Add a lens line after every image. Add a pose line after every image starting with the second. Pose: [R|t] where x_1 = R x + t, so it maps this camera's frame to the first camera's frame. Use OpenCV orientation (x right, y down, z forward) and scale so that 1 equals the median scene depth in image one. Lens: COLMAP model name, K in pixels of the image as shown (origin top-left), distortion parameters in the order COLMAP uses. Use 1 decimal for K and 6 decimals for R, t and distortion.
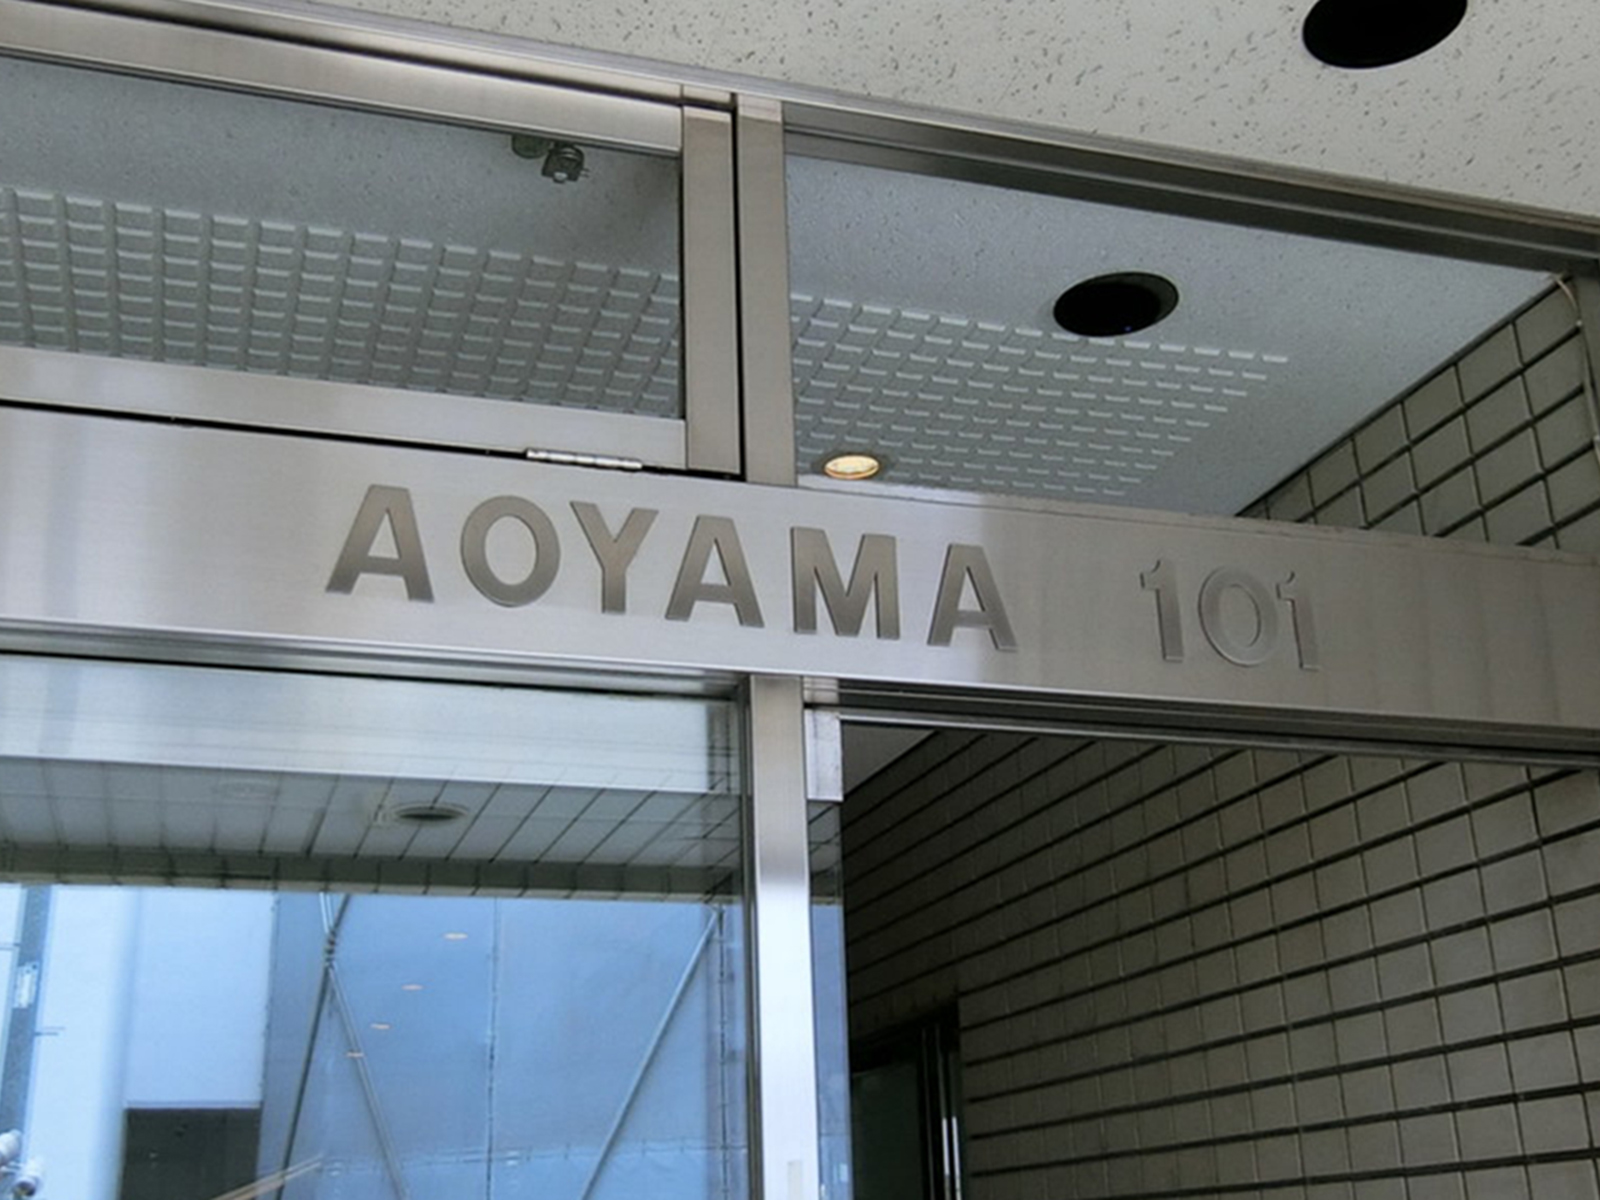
lens RADIAL K [[1928.5, 0, 800.0], [0, 1928.5, 600.0], [0, 0, 1]] dist [-0.085993, -0.017955]
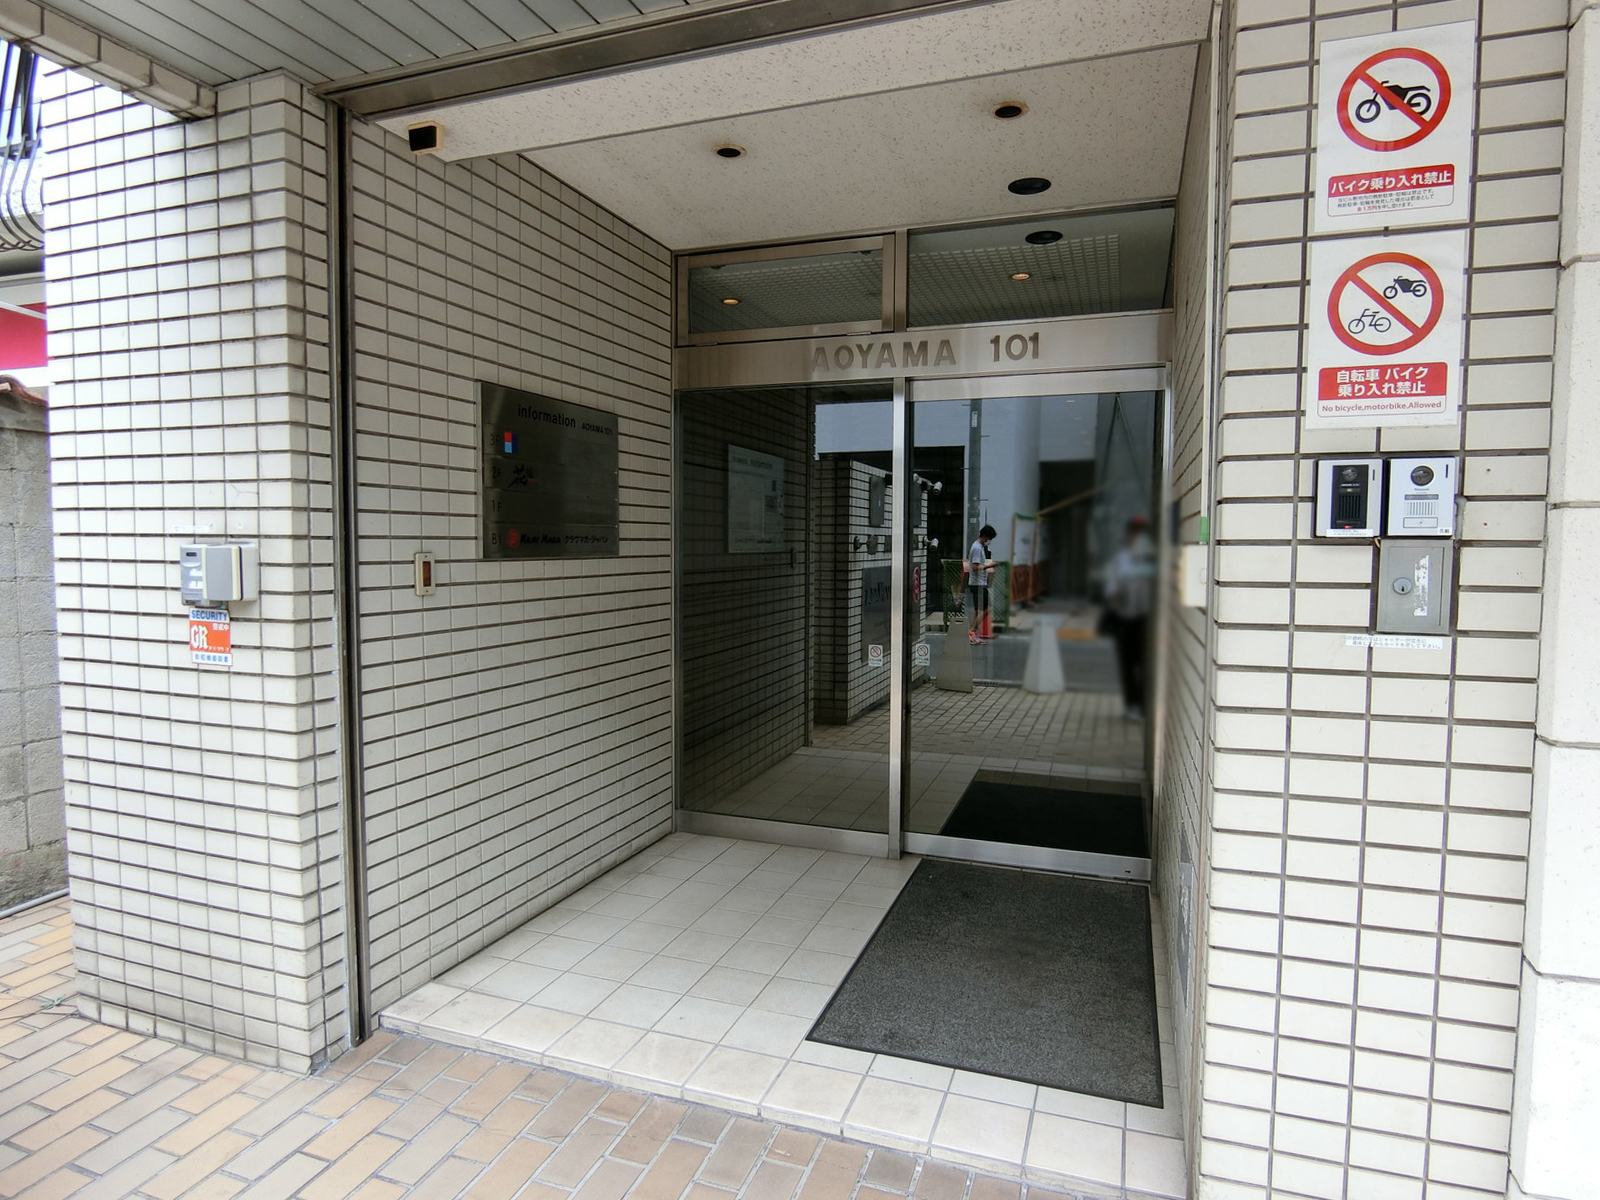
lens RADIAL K [[911.1, 0, 800.0], [0, 911.1, 600.0], [0, 0, 1]] dist [-0.021302, -0.000235]
pose [[0.788106, 0.070860, -0.611447, 1.102819], [0.182390, 0.921859, 0.341920, -0.242880], [0.587897, -0.380991, 0.713599, -0.855364]]
